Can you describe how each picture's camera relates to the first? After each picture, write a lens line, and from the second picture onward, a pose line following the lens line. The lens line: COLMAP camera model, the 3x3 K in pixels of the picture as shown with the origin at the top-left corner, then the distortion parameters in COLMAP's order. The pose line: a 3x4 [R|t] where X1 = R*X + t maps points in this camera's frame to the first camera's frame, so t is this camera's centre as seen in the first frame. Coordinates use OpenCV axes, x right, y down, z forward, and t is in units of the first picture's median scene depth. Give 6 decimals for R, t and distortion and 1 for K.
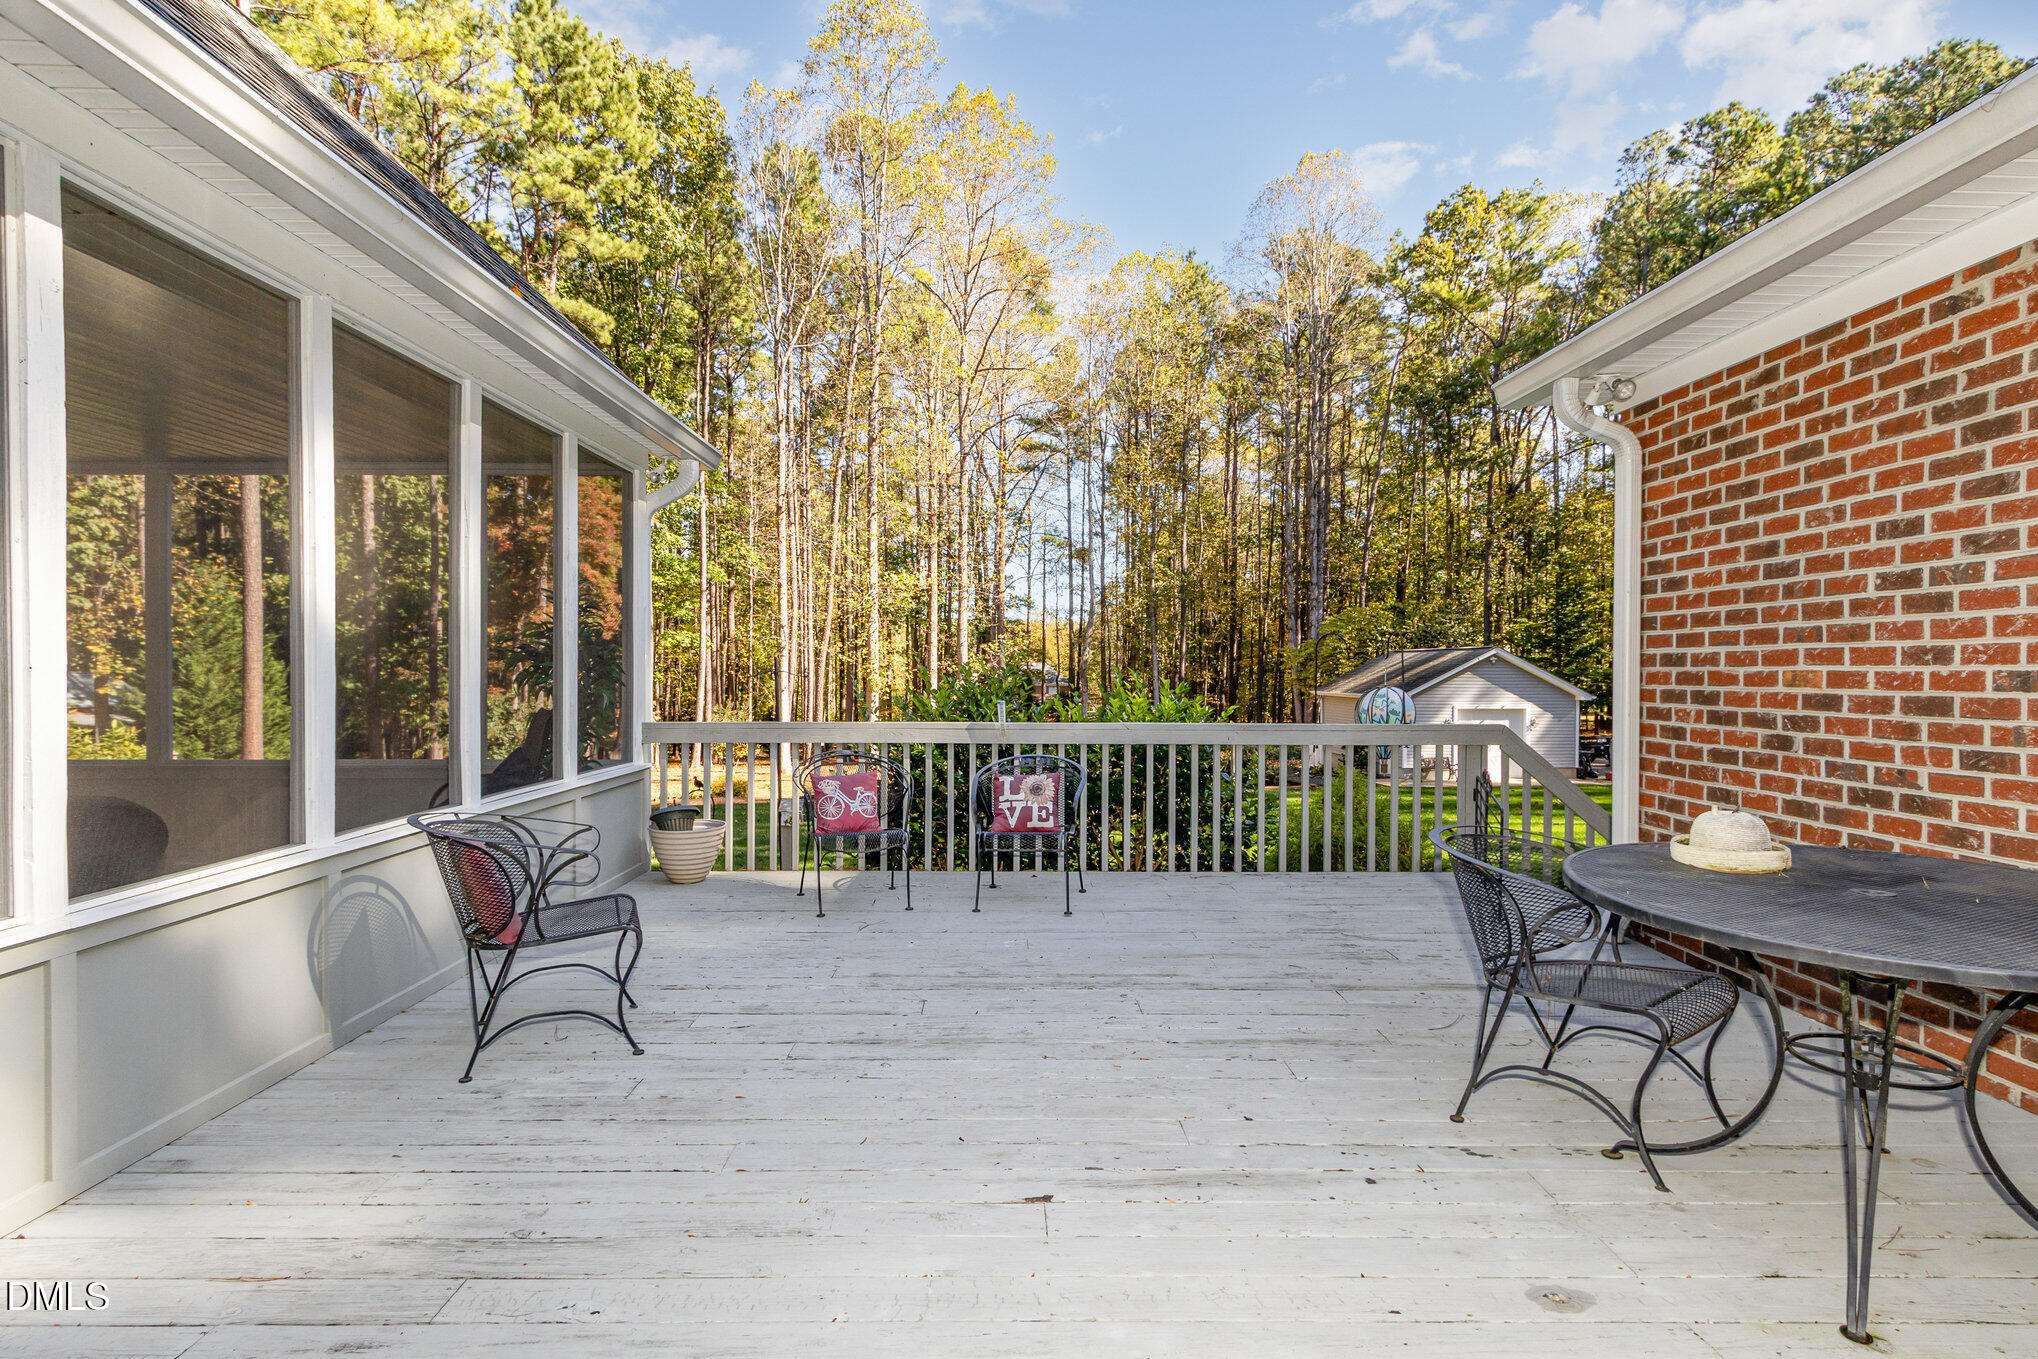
lens RADIAL K [[983.7, 0, 1023.0], [0, 983.7, 676.2], [0, 0, 1]] dist [0.002432, 0.000206]
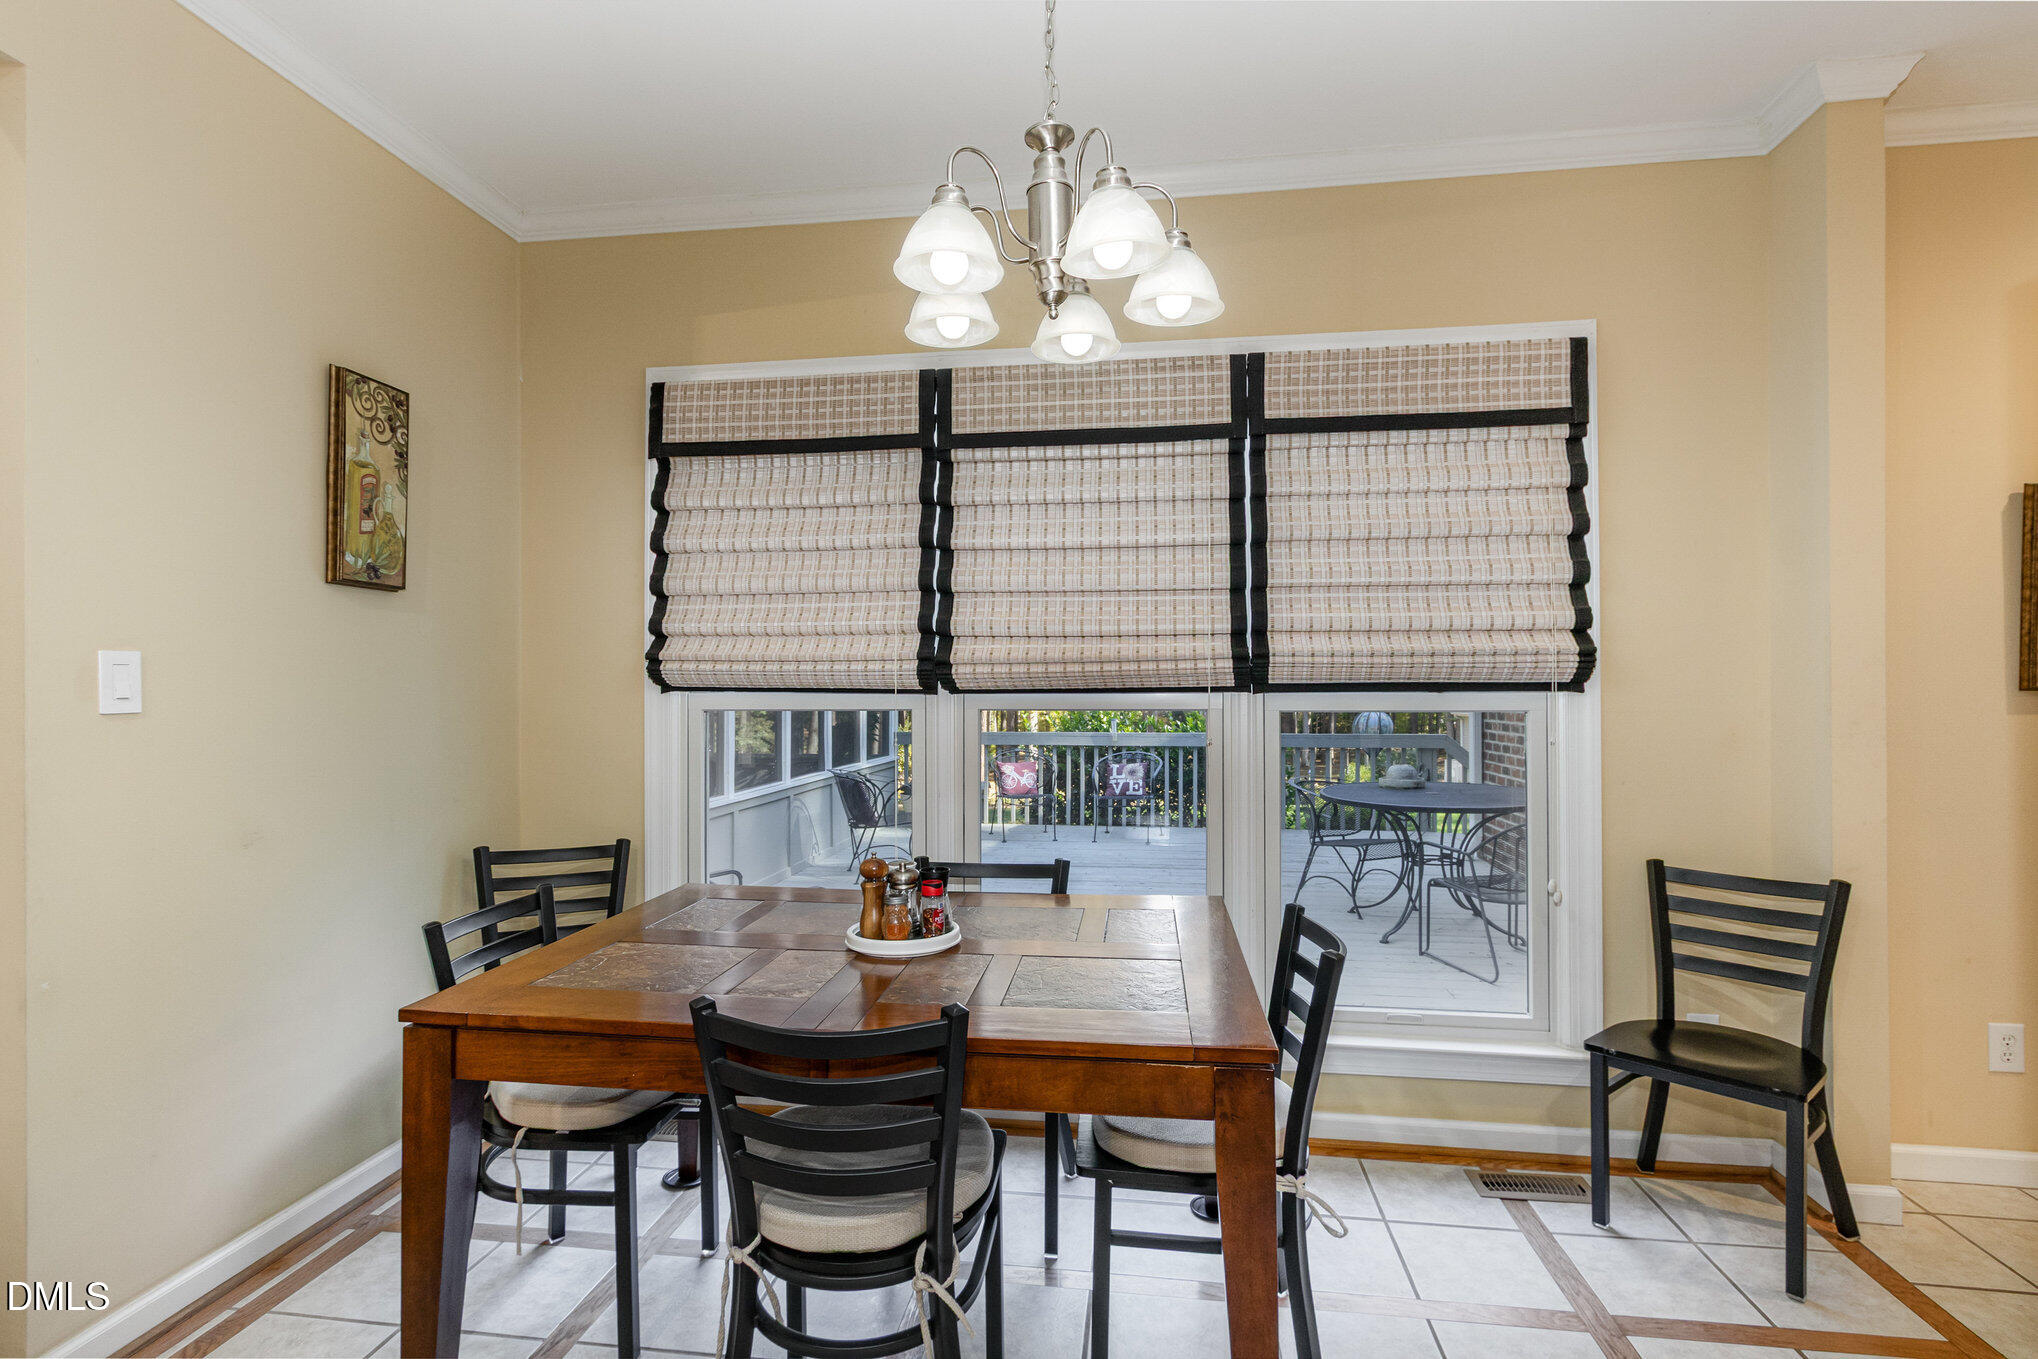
lens RADIAL K [[983.7, 0, 1020.3], [0, 983.7, 678.1], [0, 0, 1]] dist [0.002432, 0.000206]
pose [[0.987013, -0.005745, -0.160540, 0.092840], [0.003588, 0.999899, -0.013721, -0.019353], [0.160603, 0.012967, 0.986934, -0.651251]]
